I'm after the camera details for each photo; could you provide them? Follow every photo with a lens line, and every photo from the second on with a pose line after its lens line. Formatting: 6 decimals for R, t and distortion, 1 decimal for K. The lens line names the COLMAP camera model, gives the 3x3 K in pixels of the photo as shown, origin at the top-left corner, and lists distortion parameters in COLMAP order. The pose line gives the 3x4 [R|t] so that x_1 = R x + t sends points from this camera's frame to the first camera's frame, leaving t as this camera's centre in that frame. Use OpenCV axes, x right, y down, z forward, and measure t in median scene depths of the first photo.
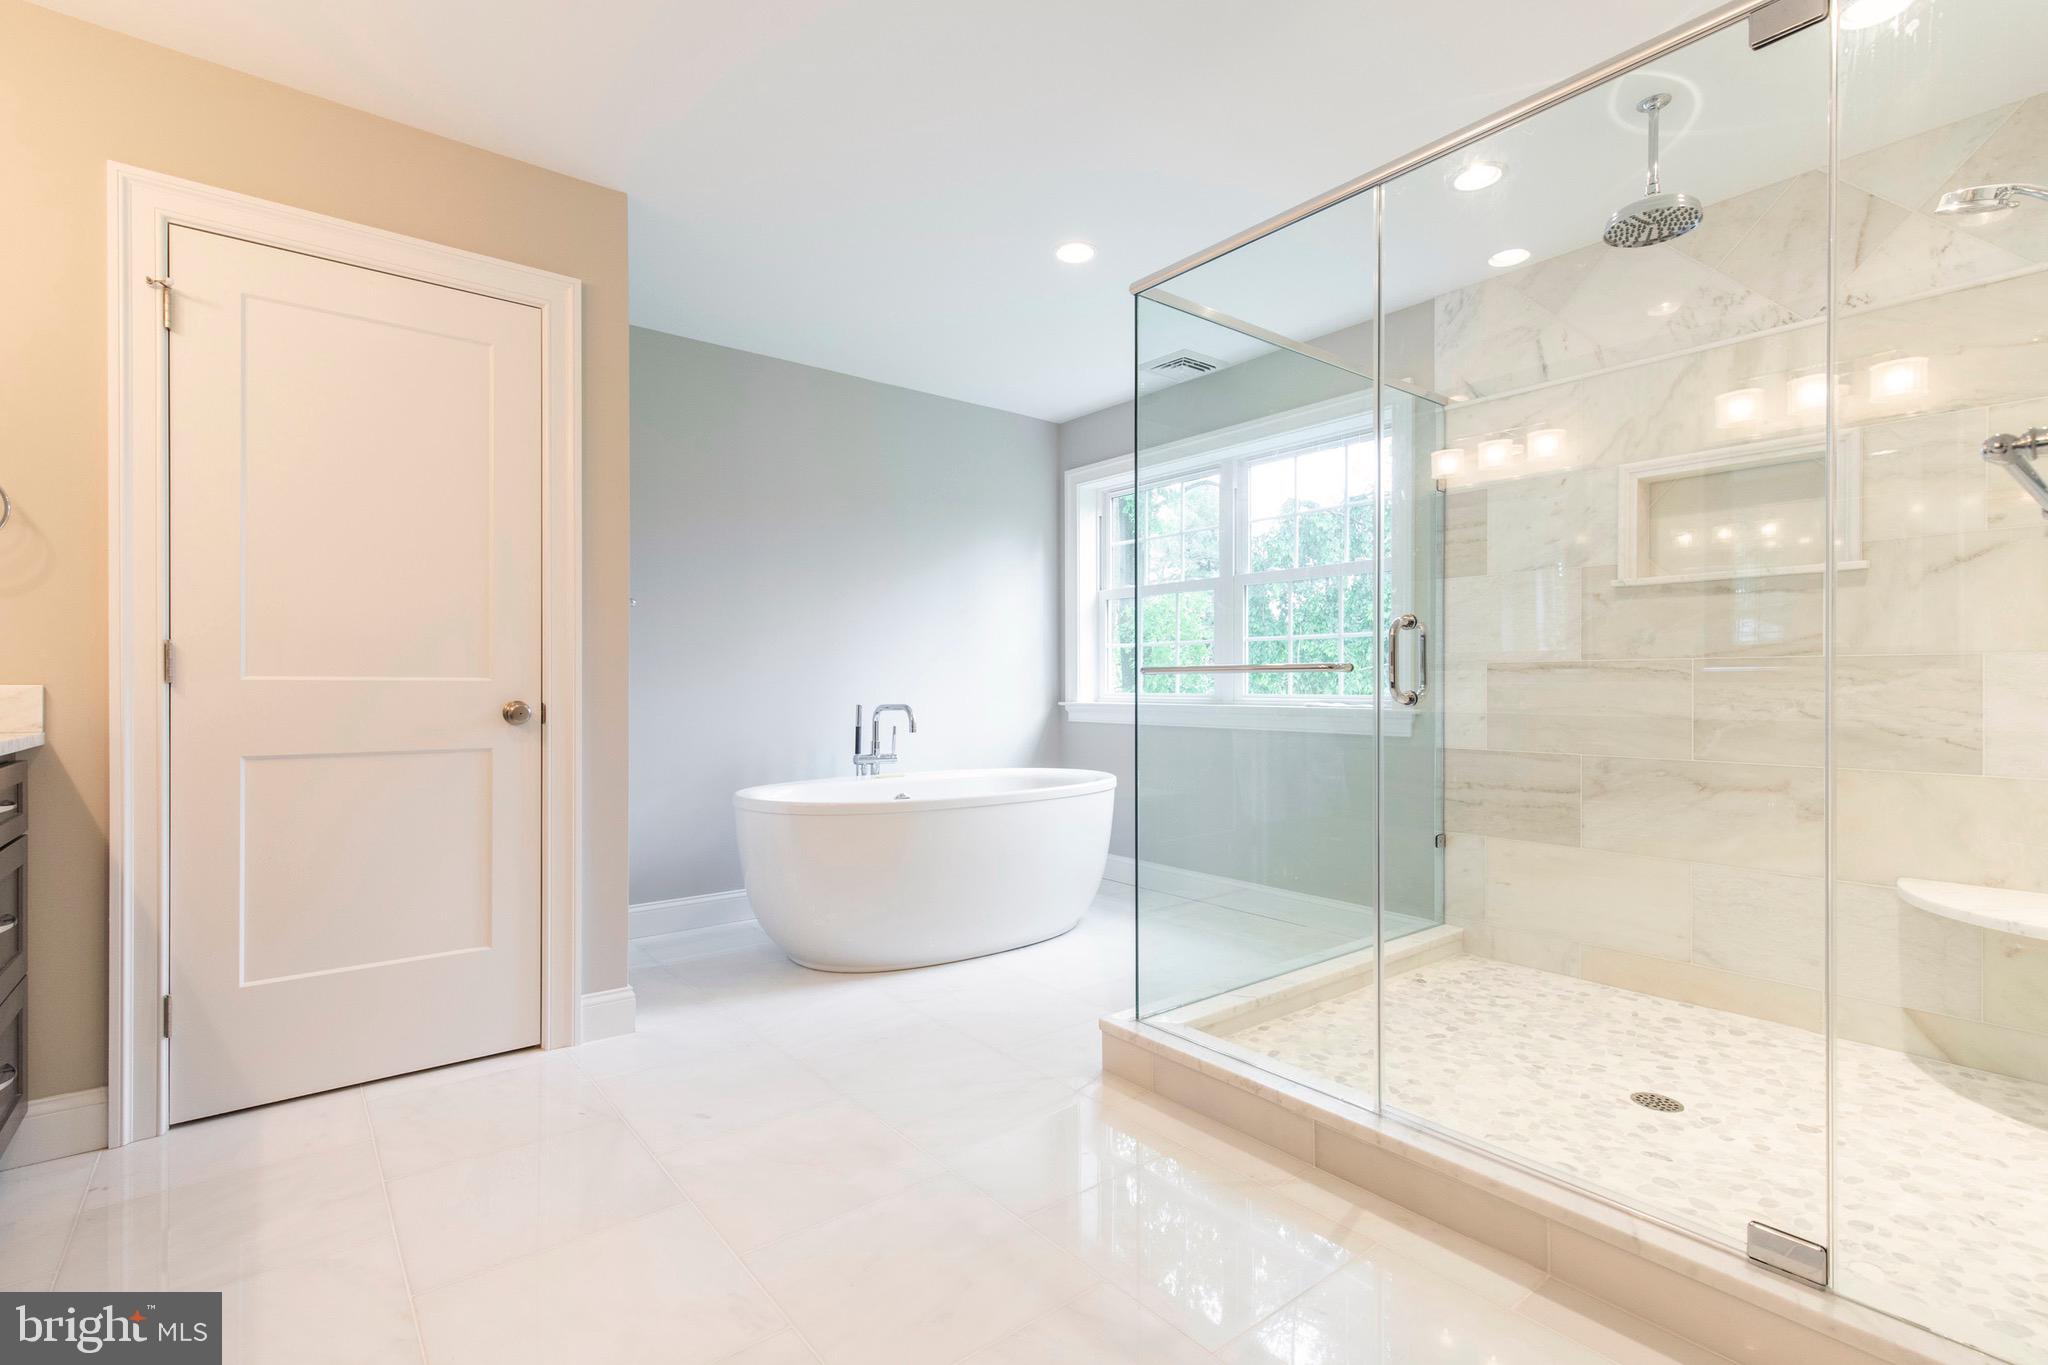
lens RADIAL K [[978.6, 0, 1006.4], [0, 978.6, 686.0], [0, 0, 1]] dist [-0.000603, -0.000148]
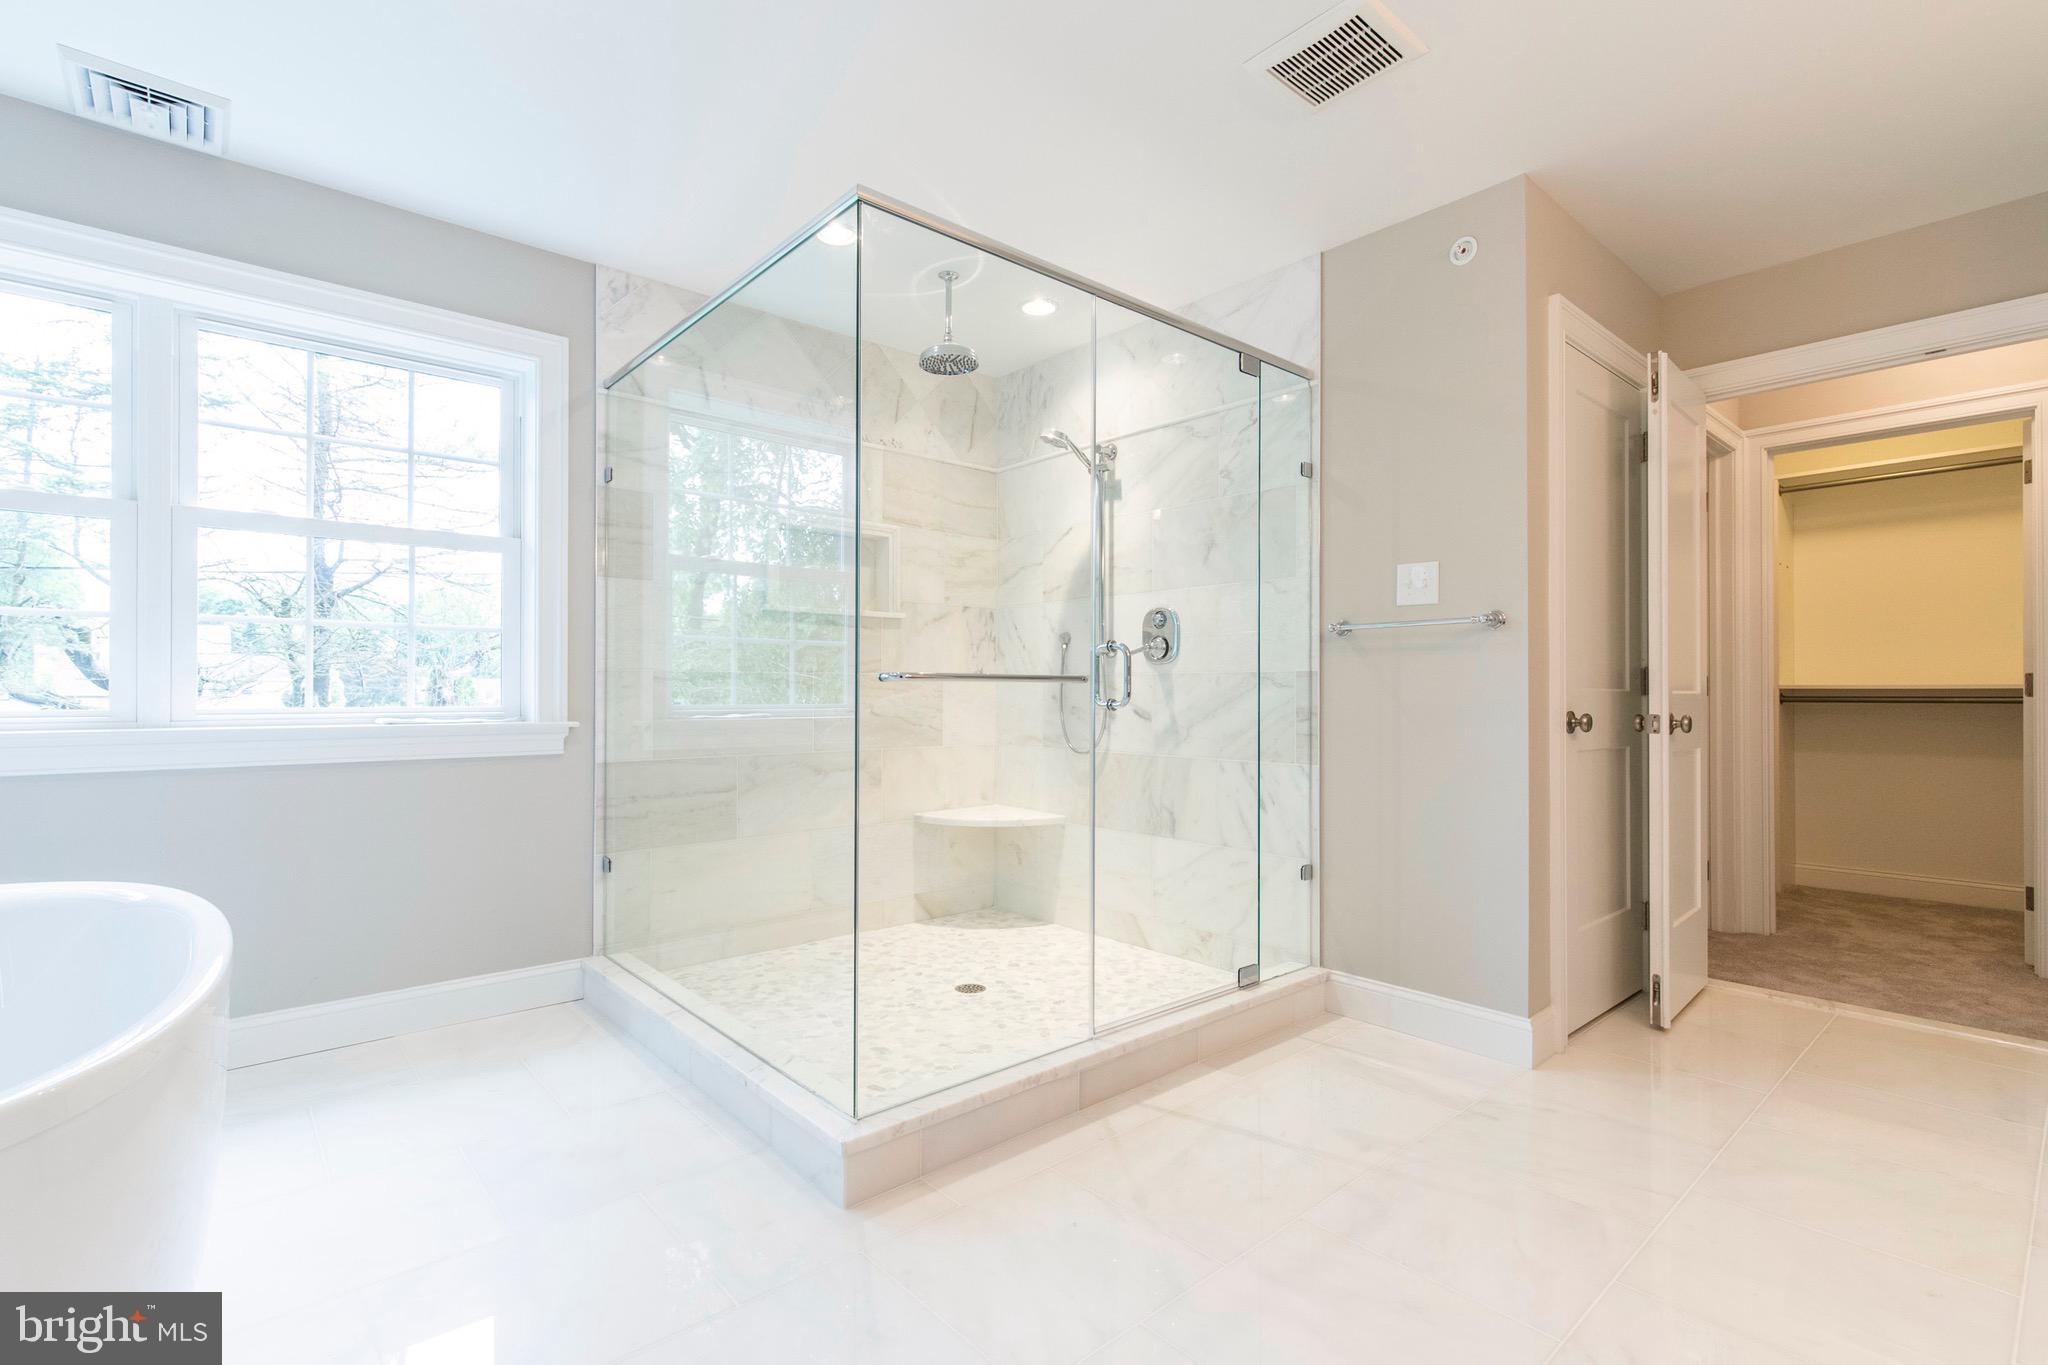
lens RADIAL K [[978.6, 0, 1006.4], [0, 978.6, 686.0], [0, 0, 1]] dist [-0.000603, -0.000148]
pose [[-0.088101, 0.004593, 0.996101, -0.704799], [-0.001045, 0.999988, -0.004704, -0.005857], [-0.996111, -0.001455, -0.088095, 1.004130]]
